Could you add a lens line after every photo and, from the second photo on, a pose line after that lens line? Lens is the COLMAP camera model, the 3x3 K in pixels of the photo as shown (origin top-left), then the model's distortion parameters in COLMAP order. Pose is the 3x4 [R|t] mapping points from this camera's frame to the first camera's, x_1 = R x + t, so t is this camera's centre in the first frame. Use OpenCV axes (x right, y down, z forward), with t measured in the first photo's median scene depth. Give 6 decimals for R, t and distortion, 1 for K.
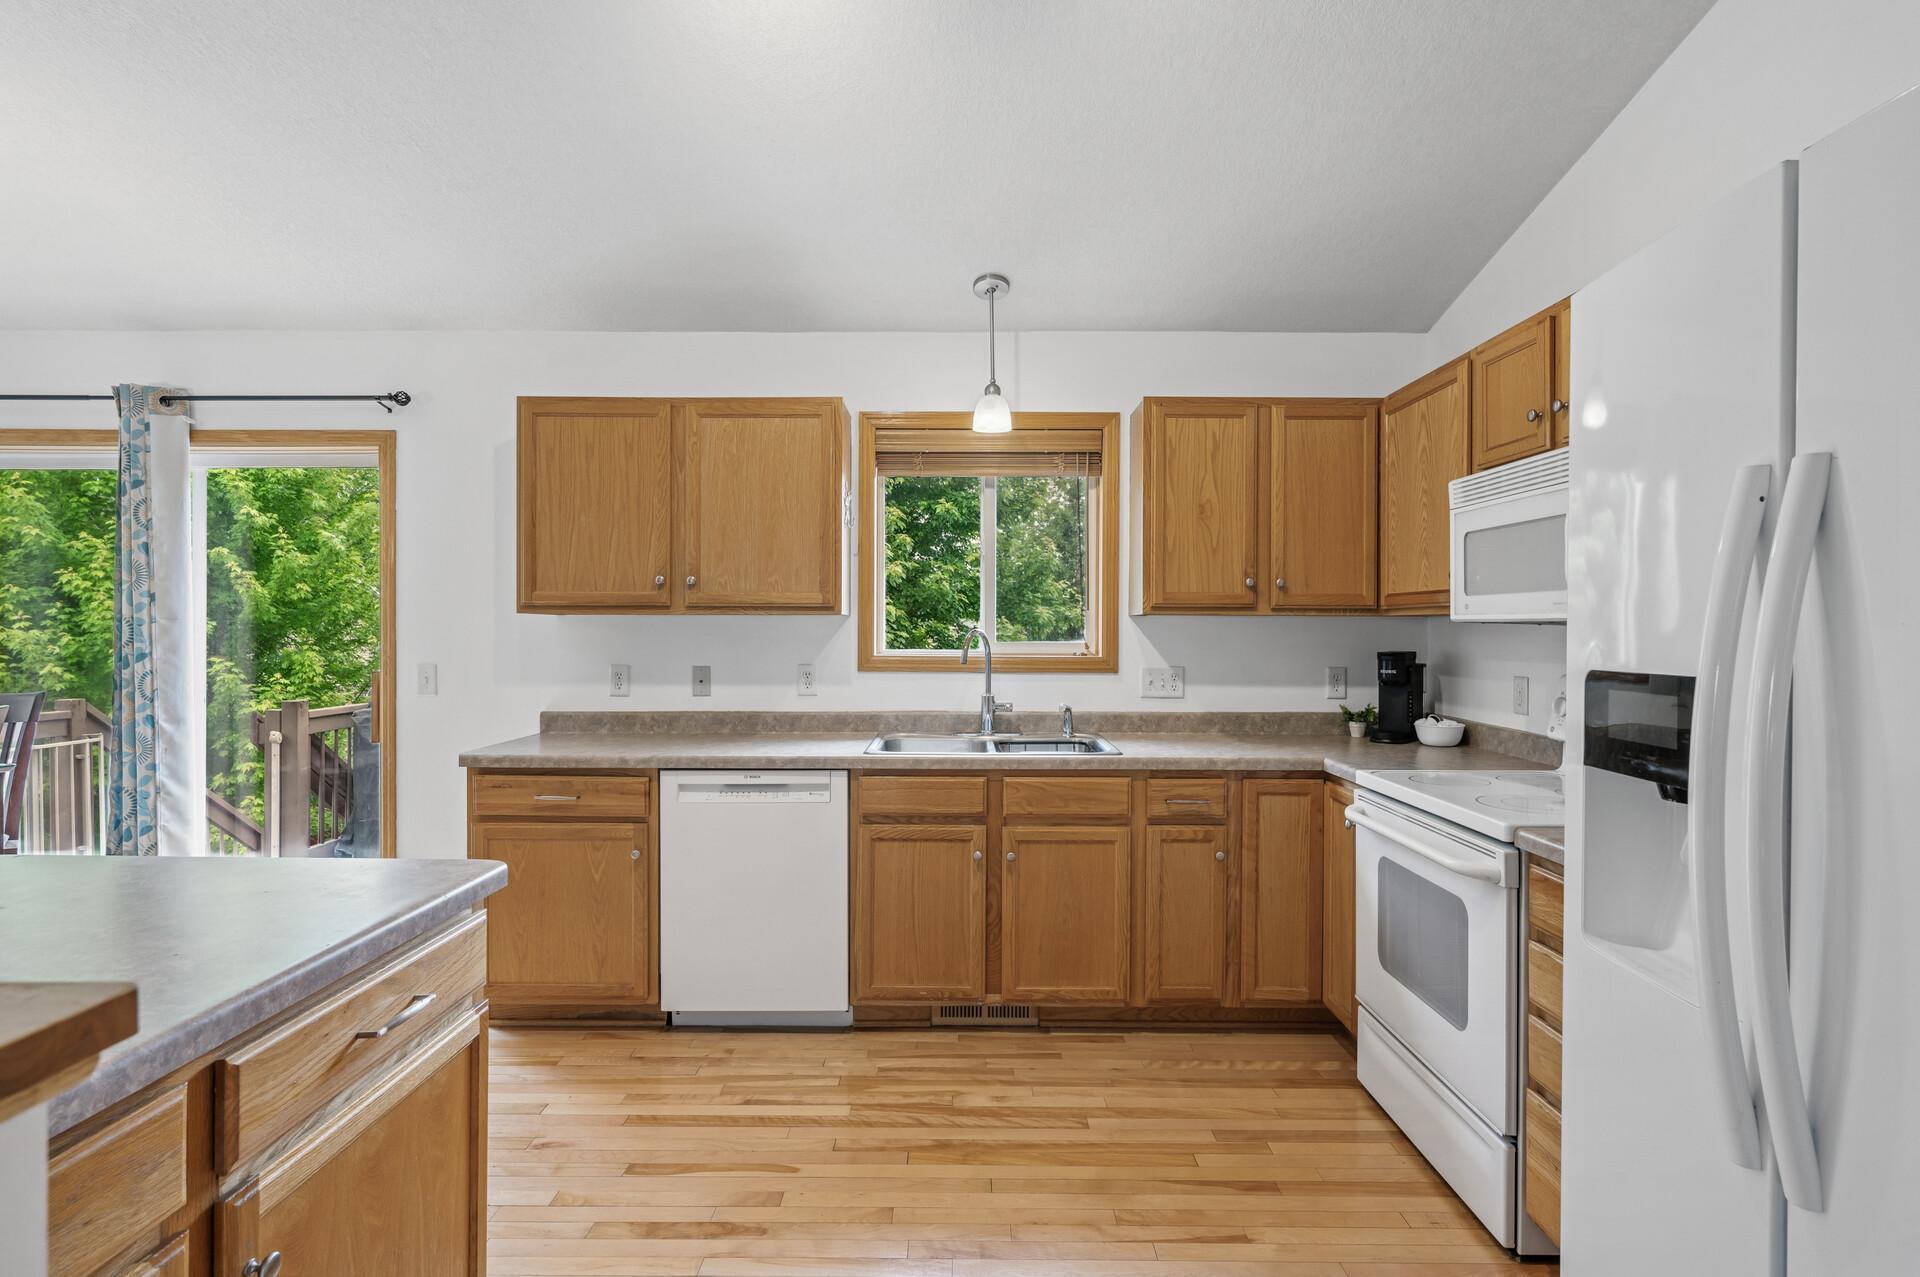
lens RADIAL K [[958.8, 0, 952.8], [0, 958.8, 635.4], [0, 0, 1]] dist [-0.005721, 0.002040]
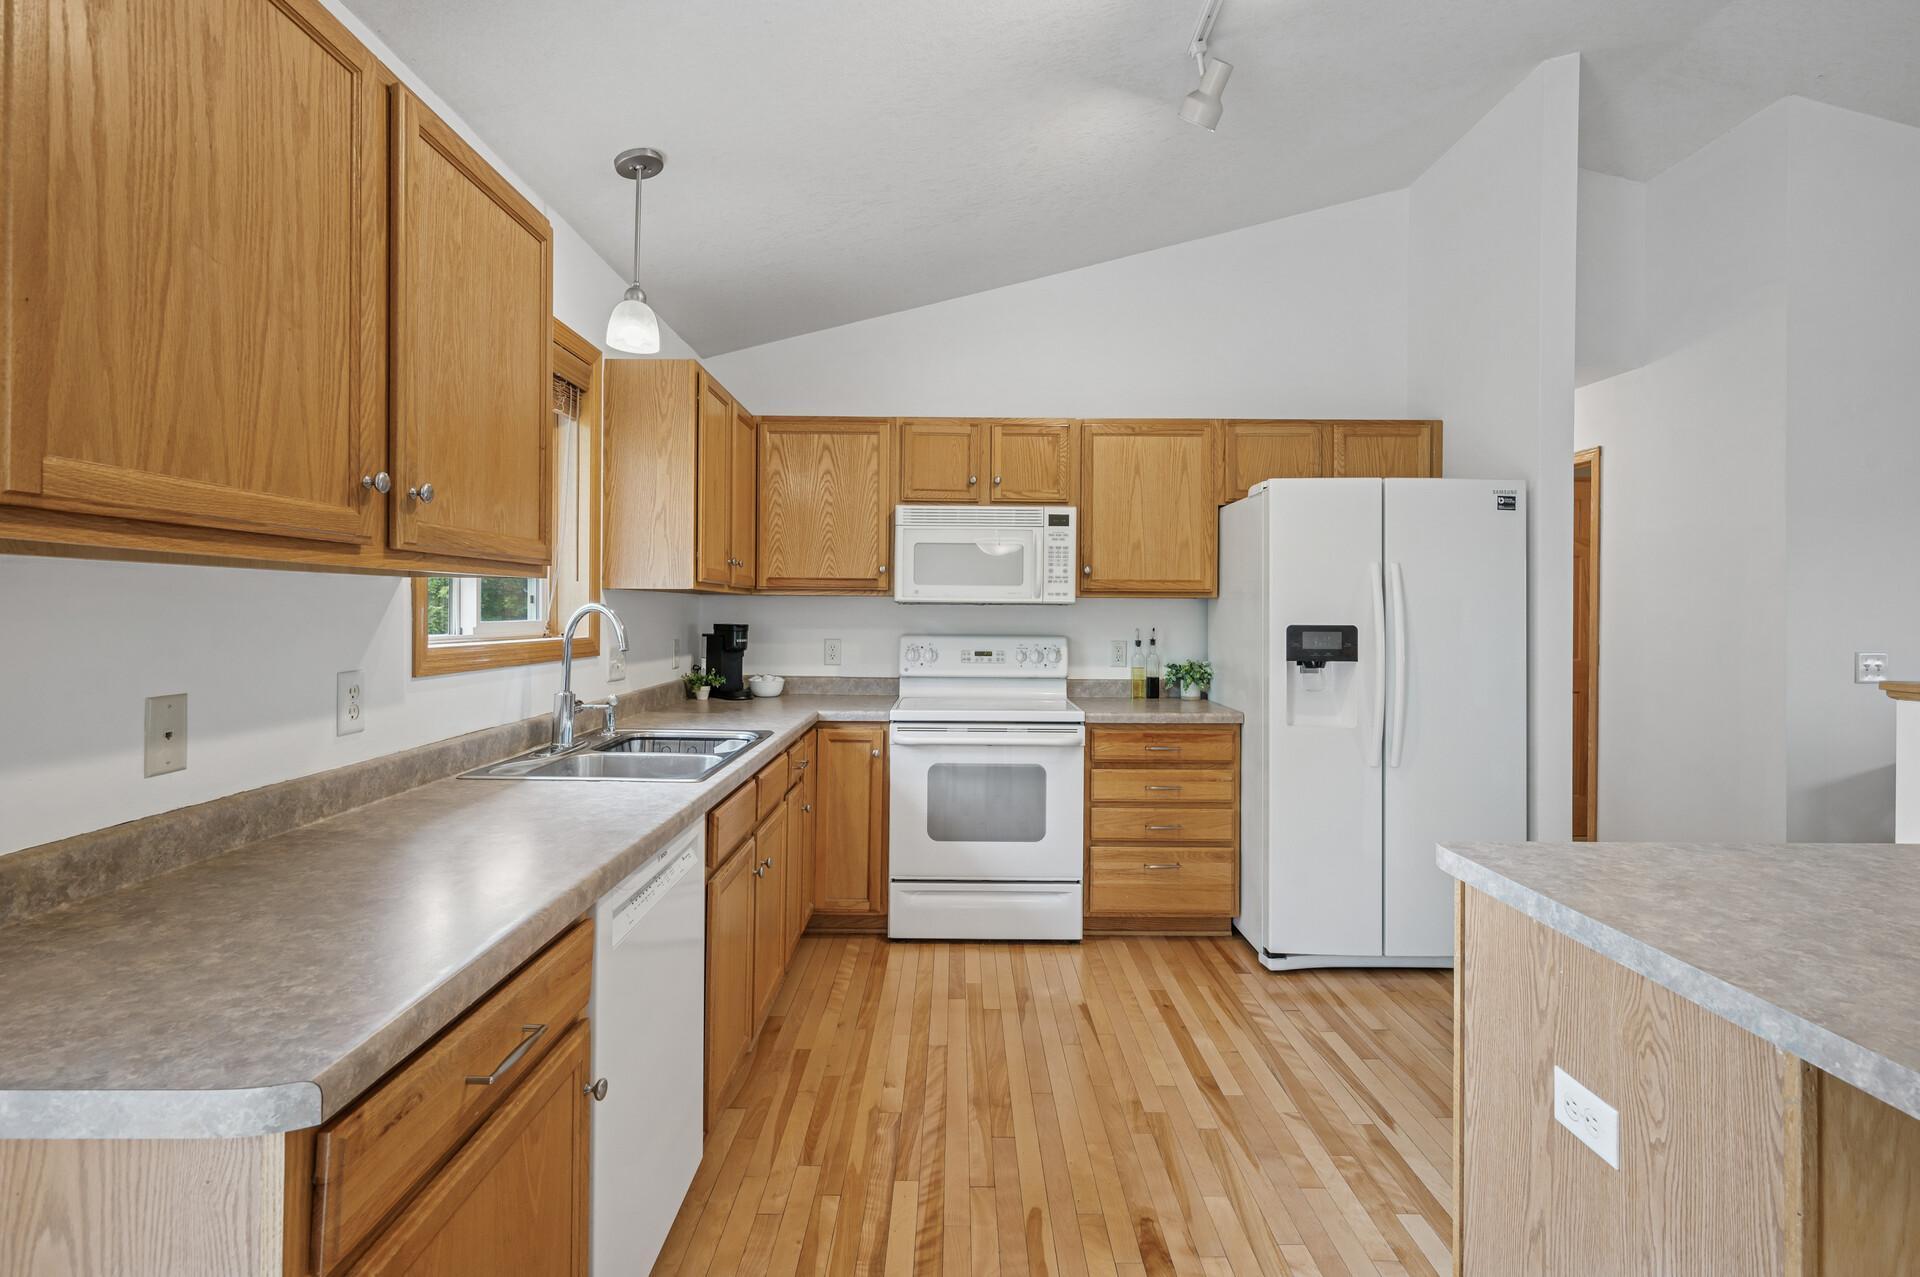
lens RADIAL K [[902.5, 0, 967.3], [0, 902.5, 608.9], [0, 0, 1]] dist [0.000937, -0.000864]
pose [[-0.026659, -0.001918, 0.999643, -0.699233], [-0.002419, 0.999995, 0.001854, -0.005053], [-0.999642, -0.002369, -0.026664, 0.754214]]
